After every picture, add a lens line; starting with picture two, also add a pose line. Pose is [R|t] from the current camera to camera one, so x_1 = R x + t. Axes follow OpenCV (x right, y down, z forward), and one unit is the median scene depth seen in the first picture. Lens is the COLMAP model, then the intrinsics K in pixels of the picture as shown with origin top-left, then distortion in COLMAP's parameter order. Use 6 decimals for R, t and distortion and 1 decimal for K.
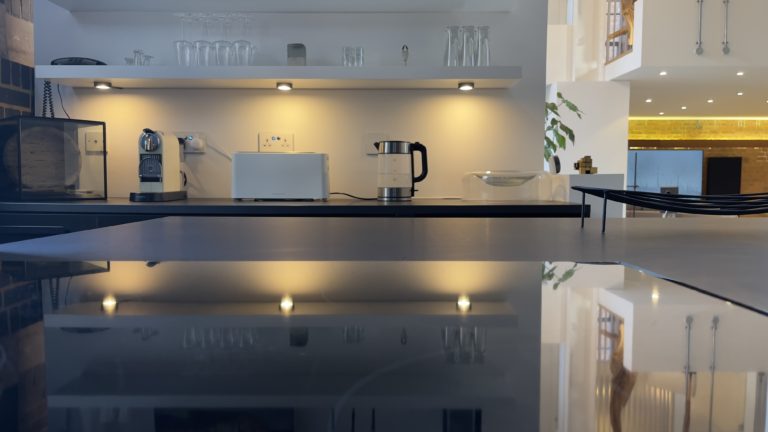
lens RADIAL K [[571.6, 0, 384.0], [0, 571.6, 216.0], [0, 0, 1]] dist [0.004133, -0.000976]
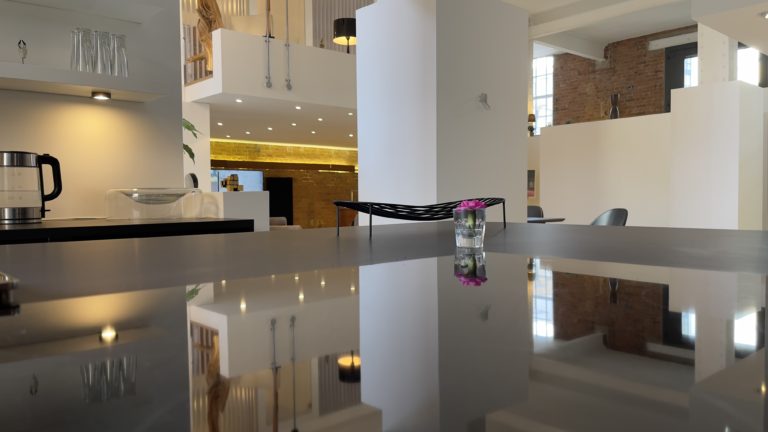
lens RADIAL K [[571.6, 0, 384.0], [0, 571.6, 216.0], [0, 0, 1]] dist [0.004133, -0.000976]
pose [[0.741012, -0.028604, 0.670883, -0.103275], [0.049935, 0.998673, -0.012575, -0.000332], [-0.669633, 0.042819, 0.741457, 0.019183]]
